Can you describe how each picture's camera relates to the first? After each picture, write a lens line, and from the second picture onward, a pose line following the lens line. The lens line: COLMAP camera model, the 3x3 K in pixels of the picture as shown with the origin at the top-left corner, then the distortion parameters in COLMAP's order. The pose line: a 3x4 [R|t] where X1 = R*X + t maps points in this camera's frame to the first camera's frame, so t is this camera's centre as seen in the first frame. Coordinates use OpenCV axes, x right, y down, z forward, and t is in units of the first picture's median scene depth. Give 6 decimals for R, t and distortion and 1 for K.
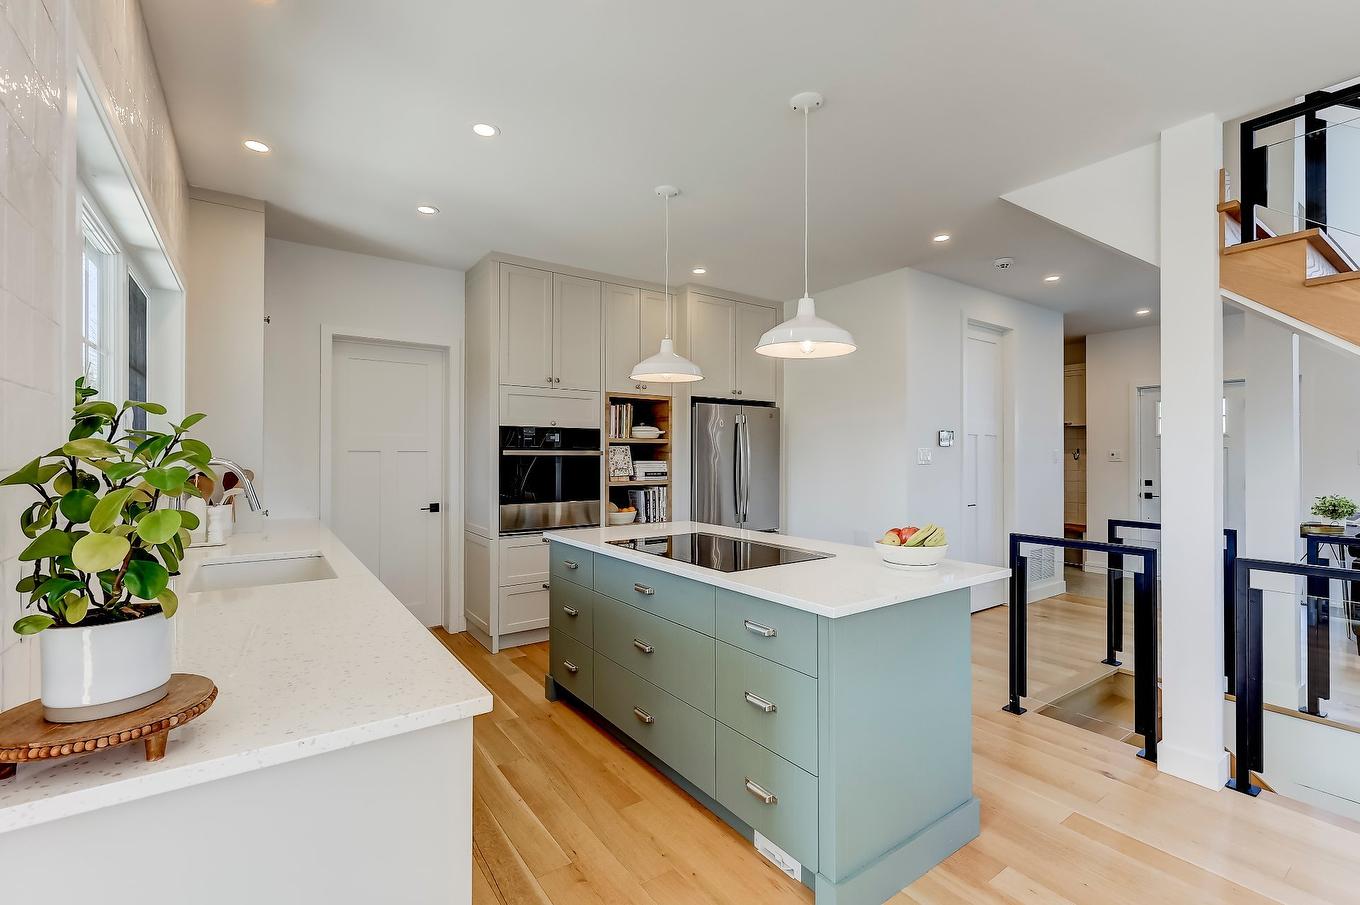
lens RADIAL K [[621.1, 0, 678.9], [0, 621.1, 453.7], [0, 0, 1]] dist [0.000569, -0.000916]
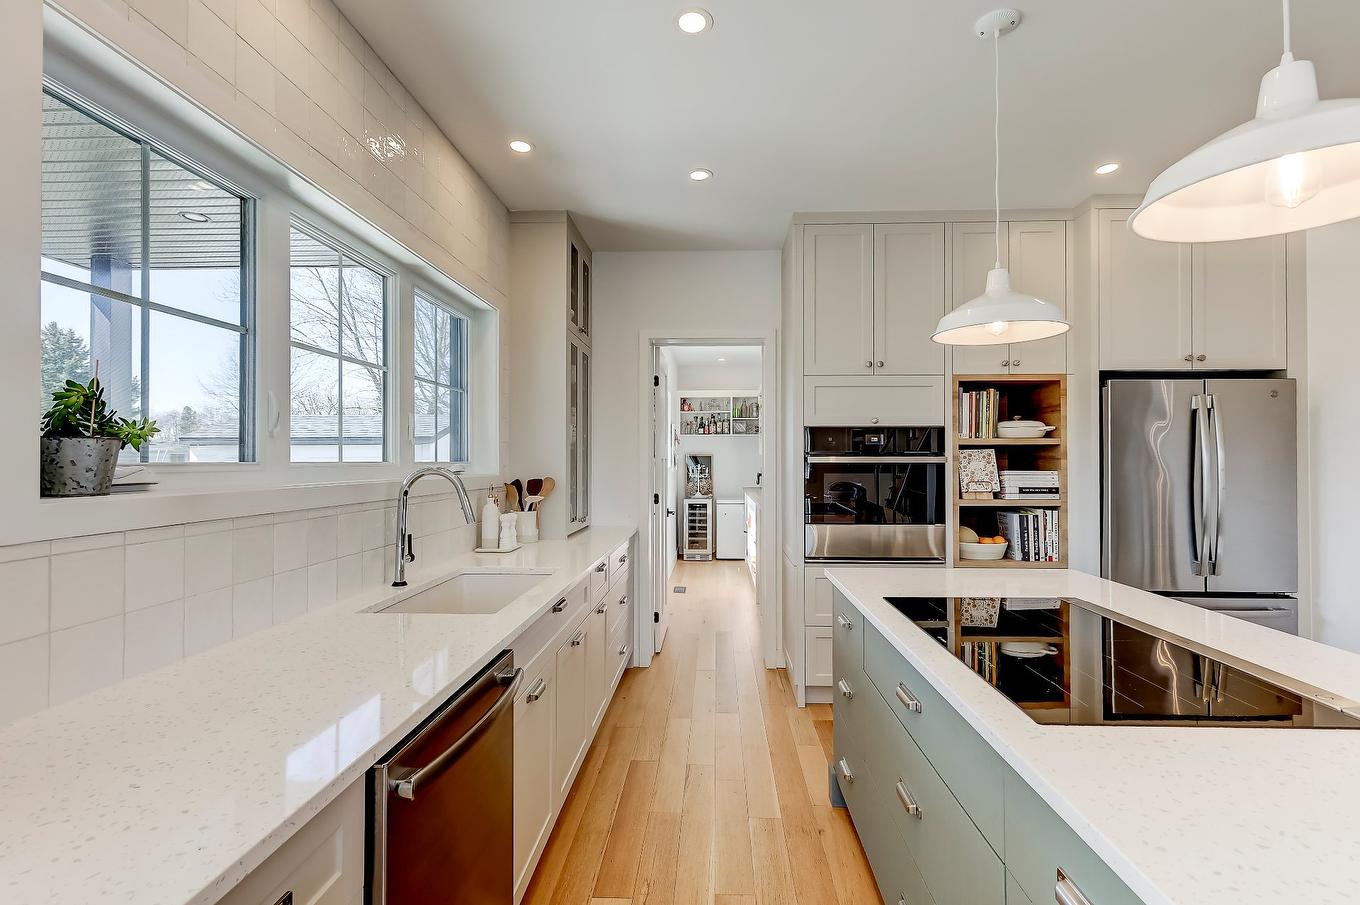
lens RADIAL K [[621.1, 0, 688.4], [0, 621.1, 454.9], [0, 0, 1]] dist [0.000569, -0.000916]
pose [[0.794921, -0.008932, -0.606647, 0.071779], [0.003221, 0.999940, -0.010503, 0.000162], [0.606704, 0.006395, 0.794902, 0.234642]]
